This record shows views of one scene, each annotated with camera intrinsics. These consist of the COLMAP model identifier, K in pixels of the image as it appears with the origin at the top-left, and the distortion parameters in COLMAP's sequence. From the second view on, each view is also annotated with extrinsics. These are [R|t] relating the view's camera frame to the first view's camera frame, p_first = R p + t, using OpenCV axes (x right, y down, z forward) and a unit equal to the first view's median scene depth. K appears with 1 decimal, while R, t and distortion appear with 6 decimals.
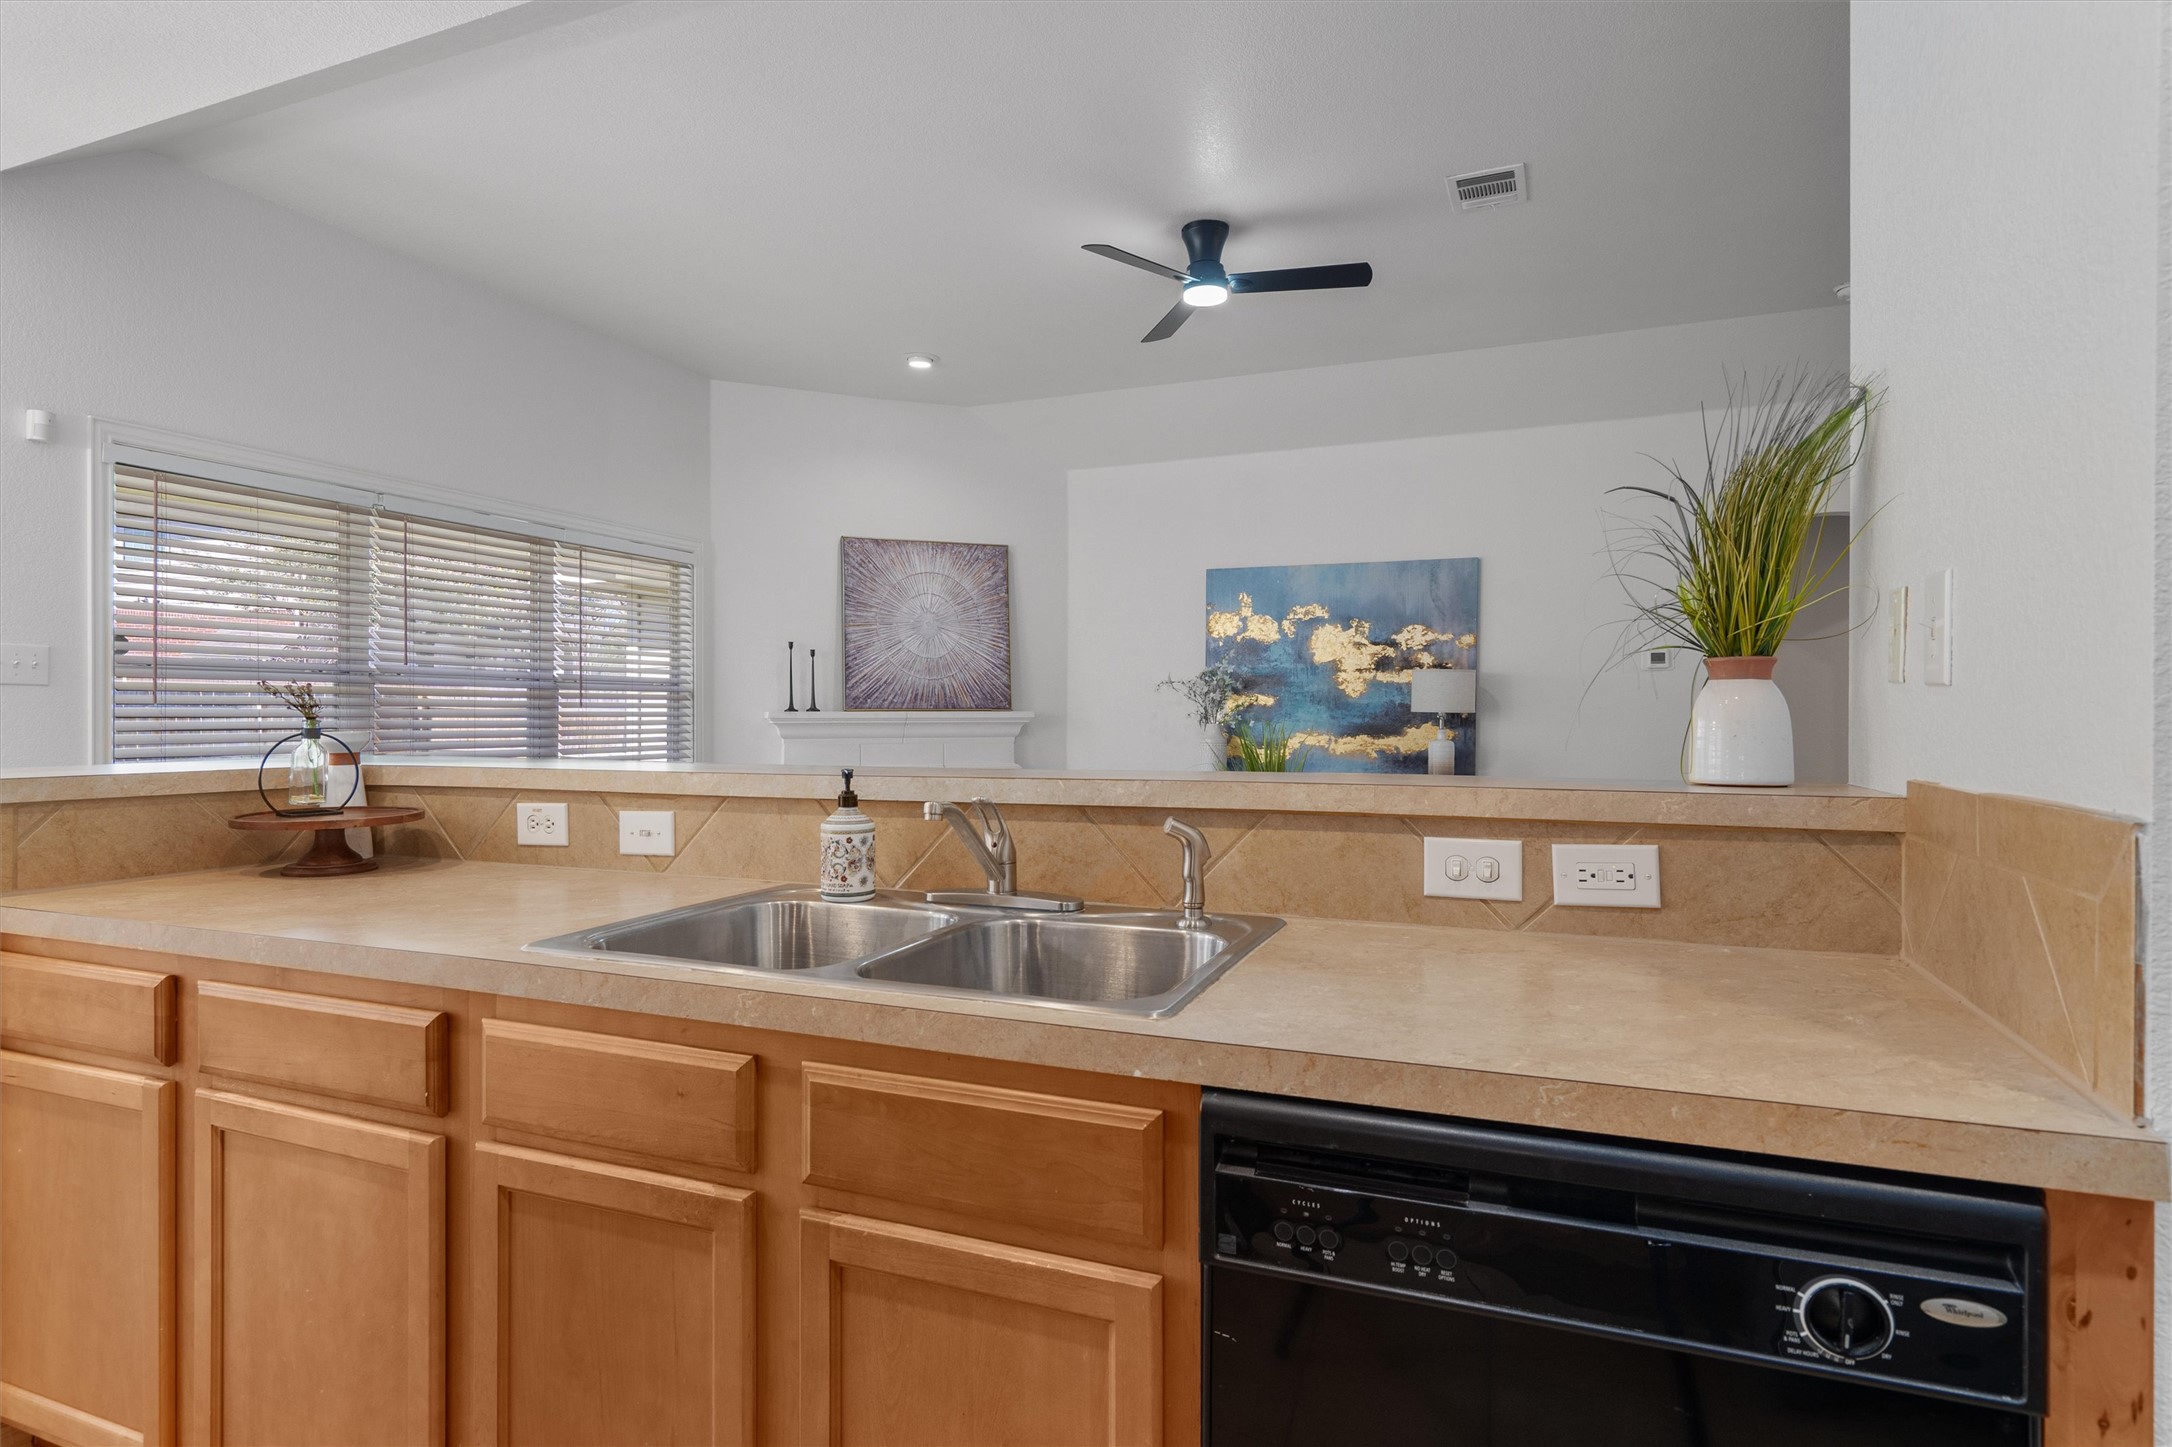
lens RADIAL K [[1148.2, 0, 1075.8], [0, 1148.2, 714.5], [0, 0, 1]] dist [0.001008, -0.000333]
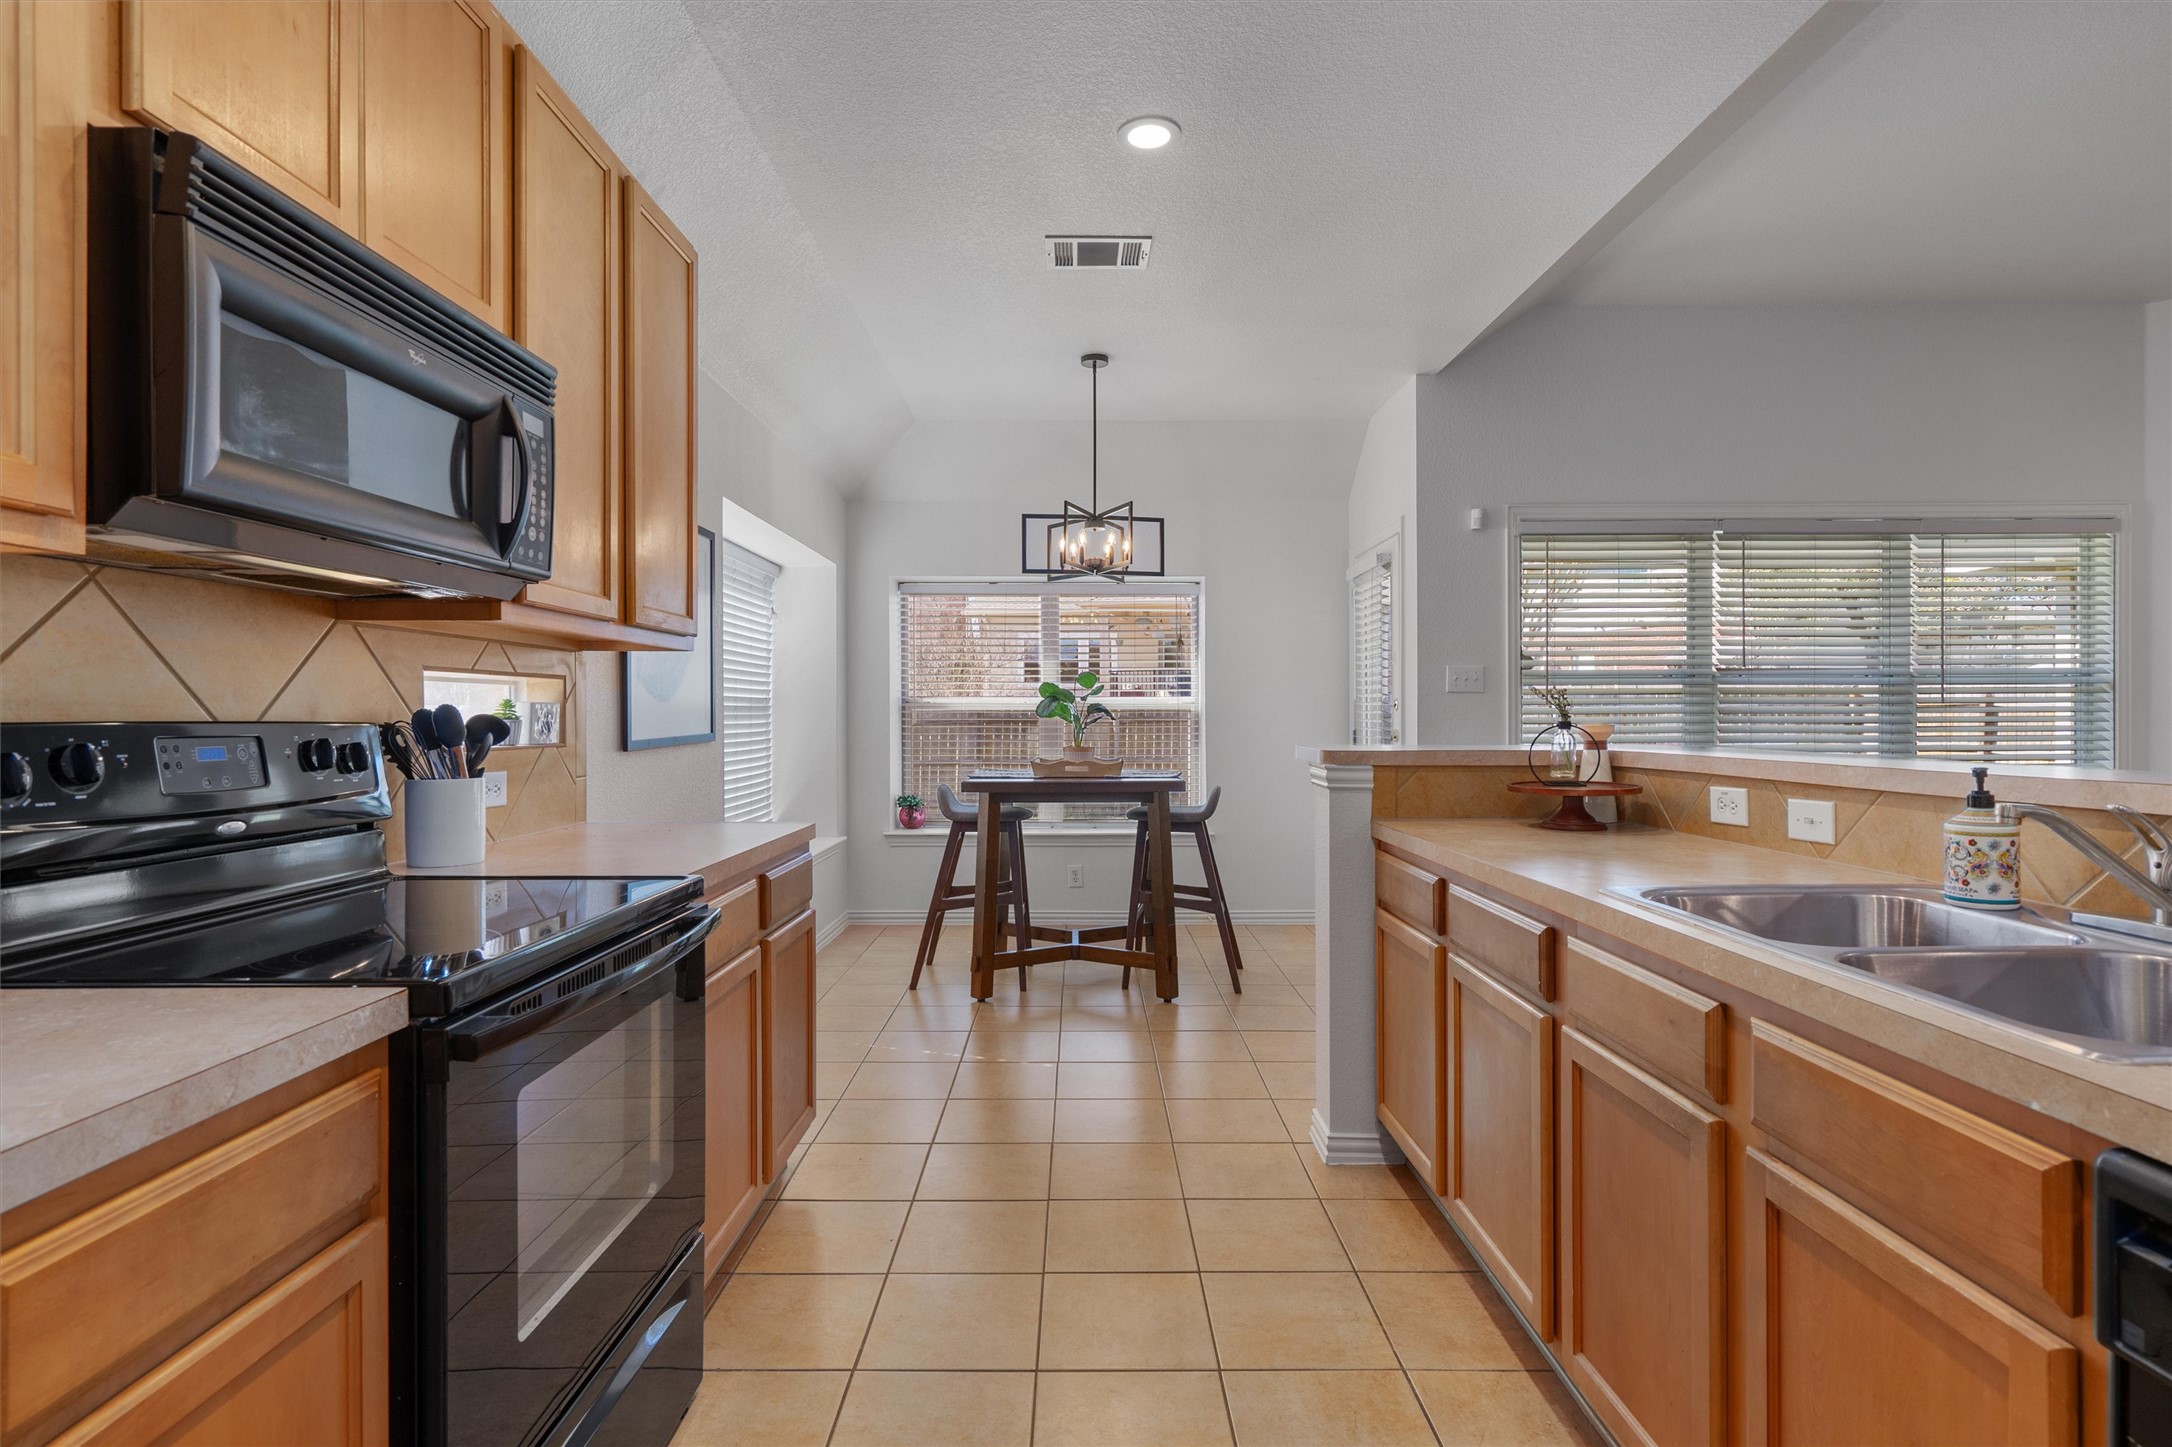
lens RADIAL K [[1055.5, 0, 1078.3], [0, 1055.5, 711.4], [0, 0, 1]] dist [0.000695, -0.000513]
pose [[0.378722, -0.004584, -0.925499, 0.322356], [0.004528, 0.999985, -0.003100, 0.001565], [0.925500, -0.003017, 0.378737, -0.003895]]
